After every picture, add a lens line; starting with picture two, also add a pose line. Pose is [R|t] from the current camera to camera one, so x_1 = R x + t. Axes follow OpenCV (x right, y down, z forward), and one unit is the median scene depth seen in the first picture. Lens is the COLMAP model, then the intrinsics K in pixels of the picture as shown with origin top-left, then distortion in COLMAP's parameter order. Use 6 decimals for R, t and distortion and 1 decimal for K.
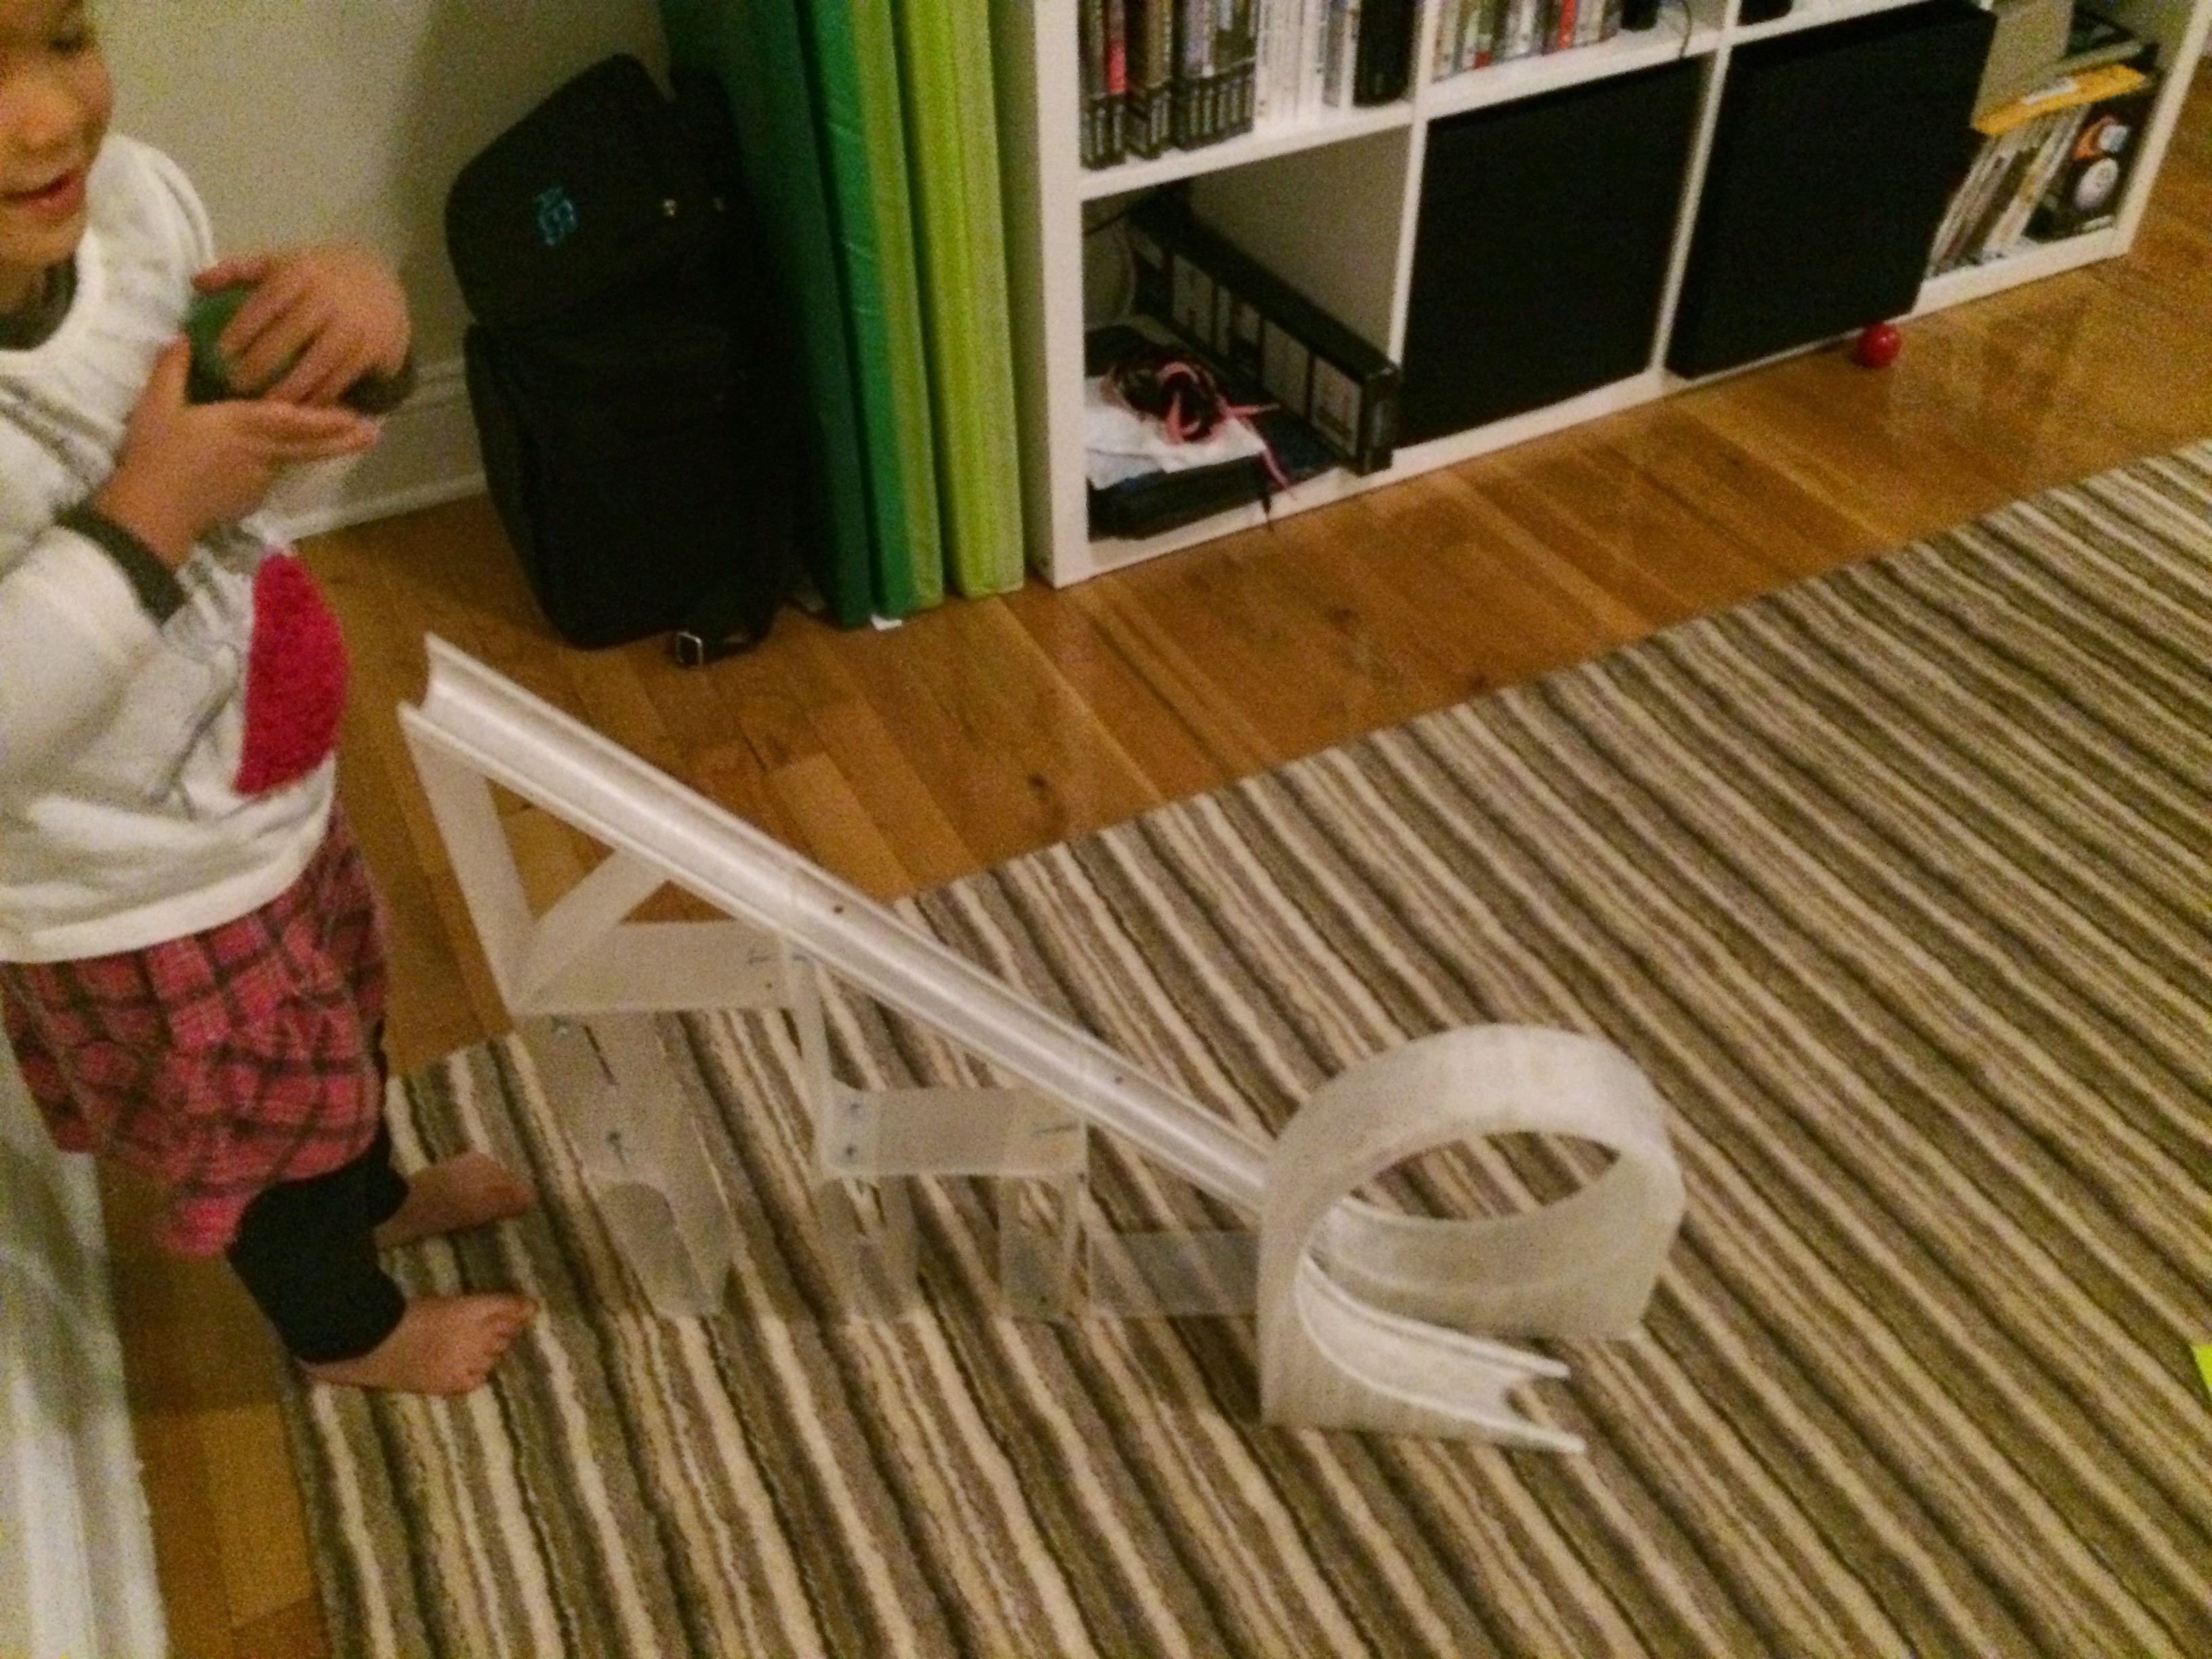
lens RADIAL K [[1875.2, 0, 1099.4], [0, 1875.2, 816.6], [0, 0, 1]] dist [0.070345, -0.107412]
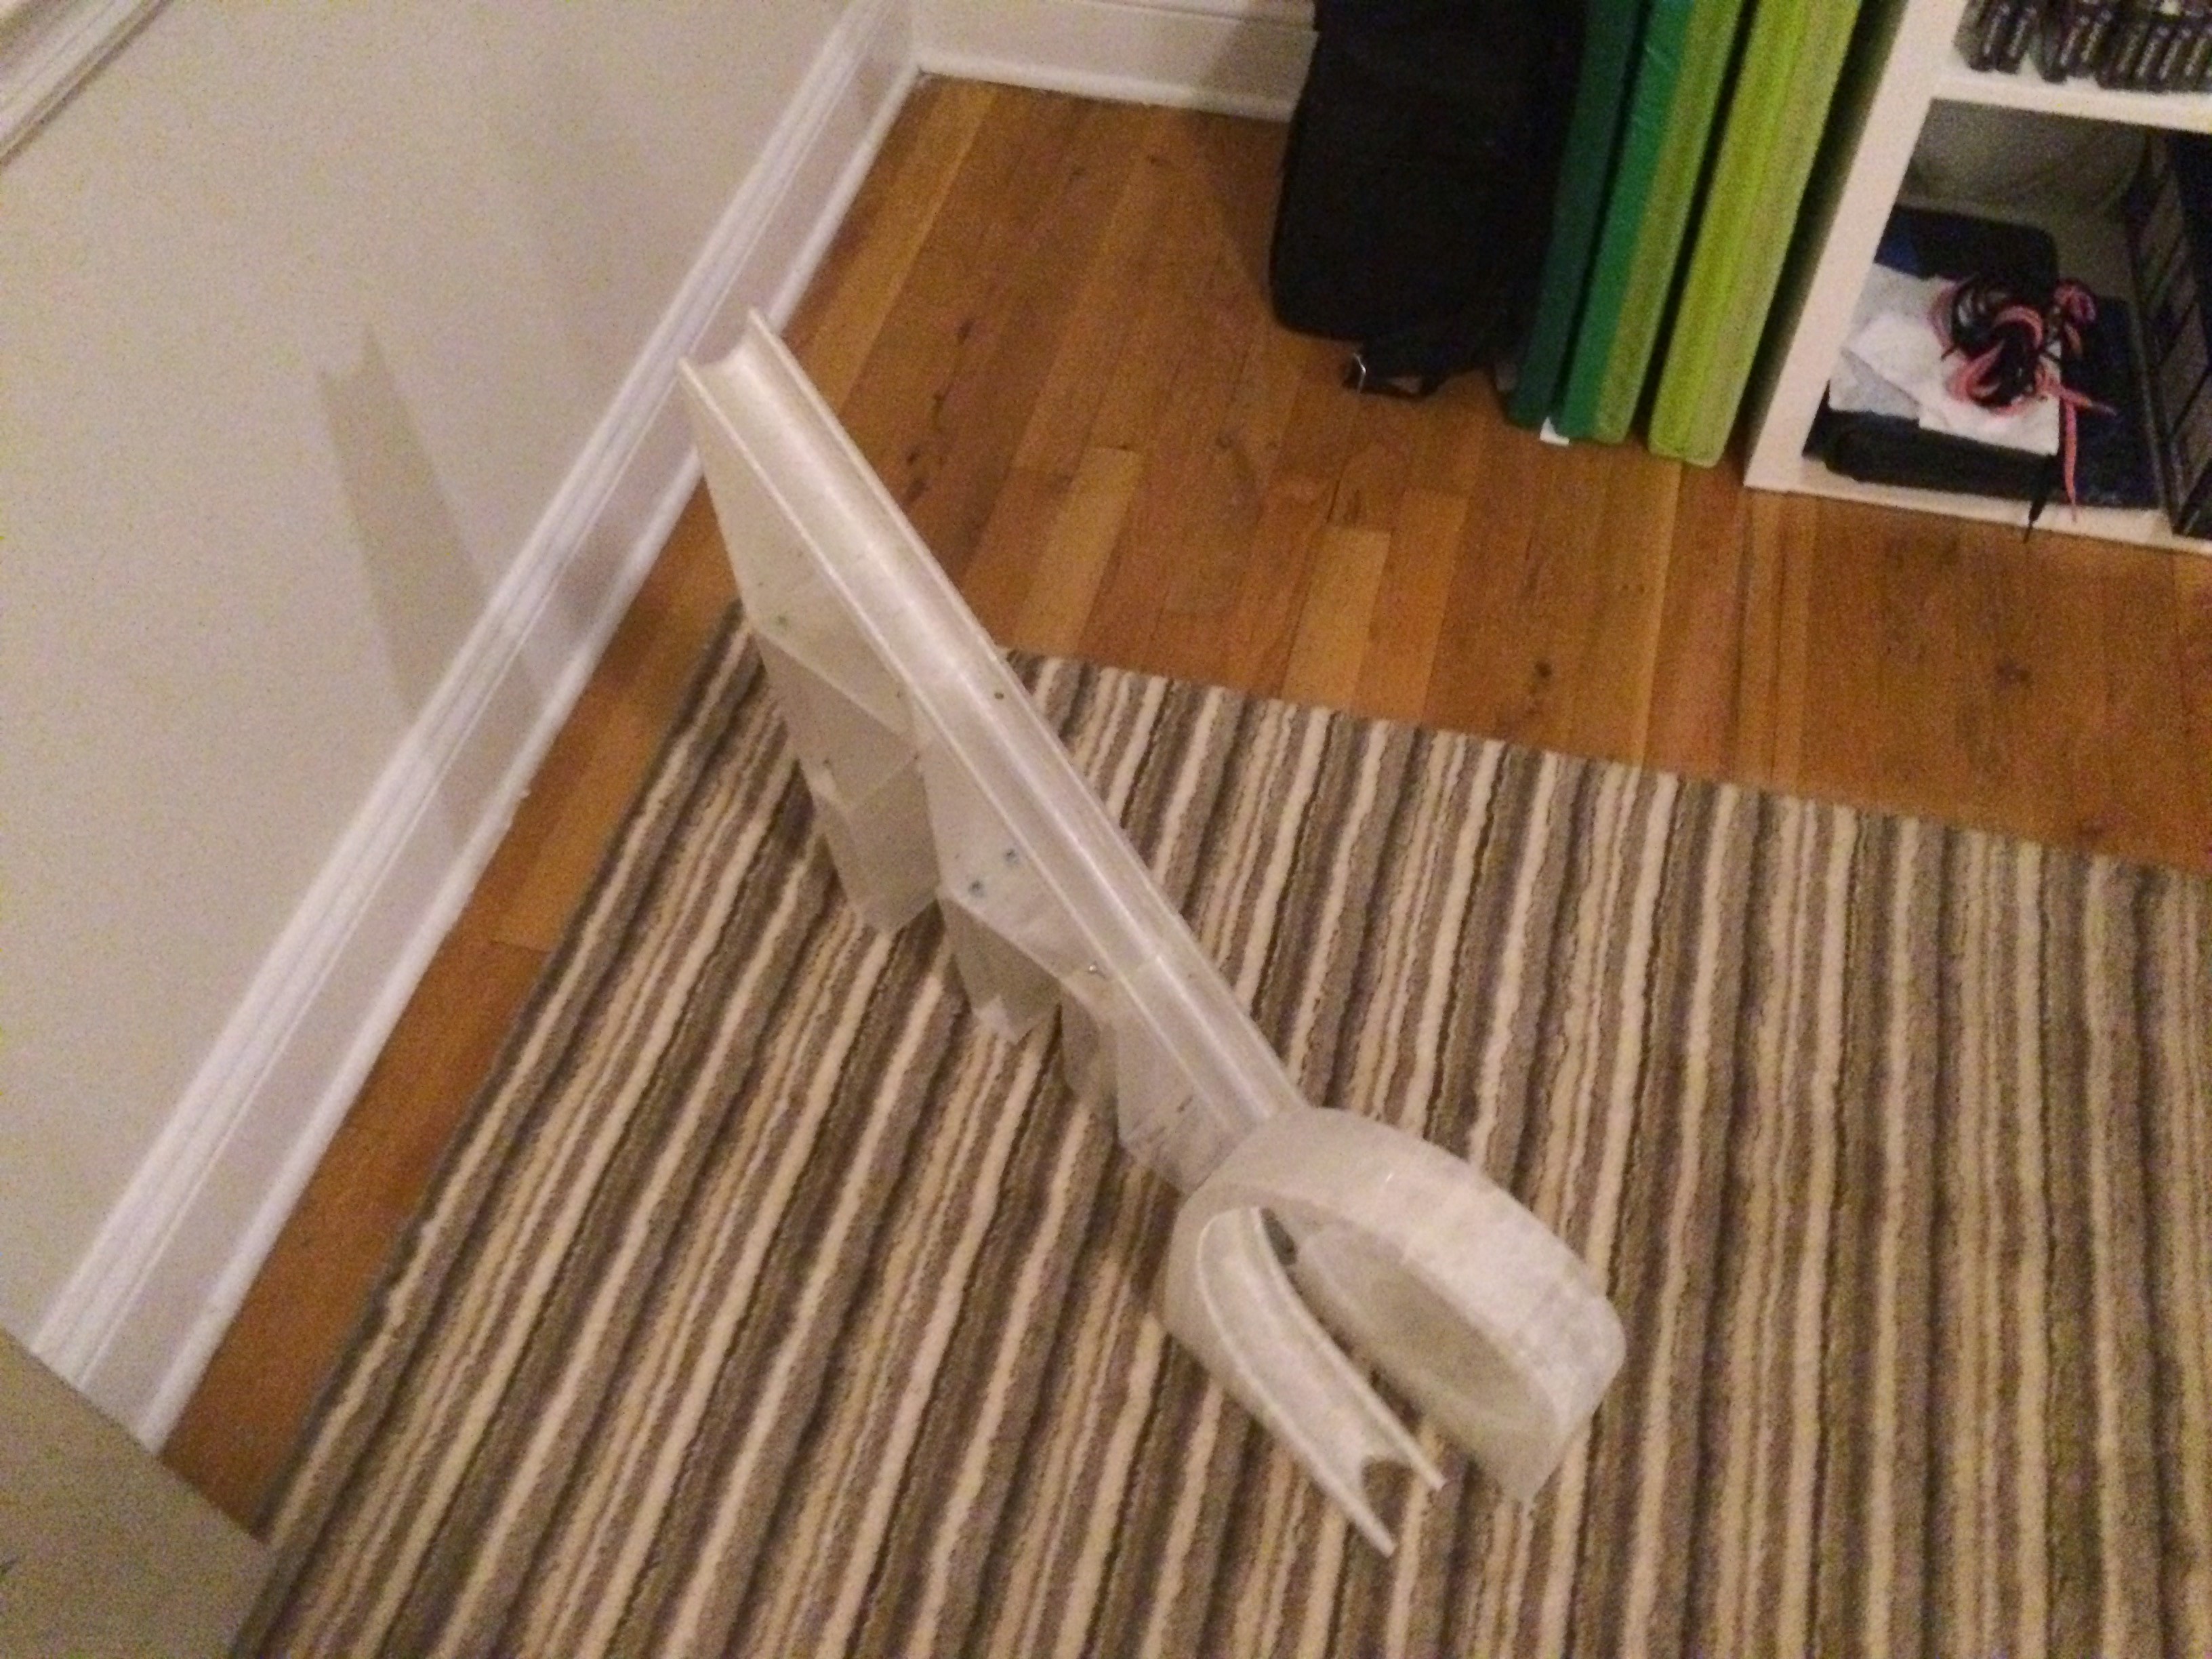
lens RADIAL K [[1875.2, 0, 1096.0], [0, 1875.2, 830.7], [0, 0, 1]] dist [0.070345, -0.107412]
pose [[0.741731, 0.542324, -0.394613, 0.247328], [-0.435781, 0.836937, 0.331106, -0.188980], [0.509833, -0.073627, 0.857117, 0.071725]]
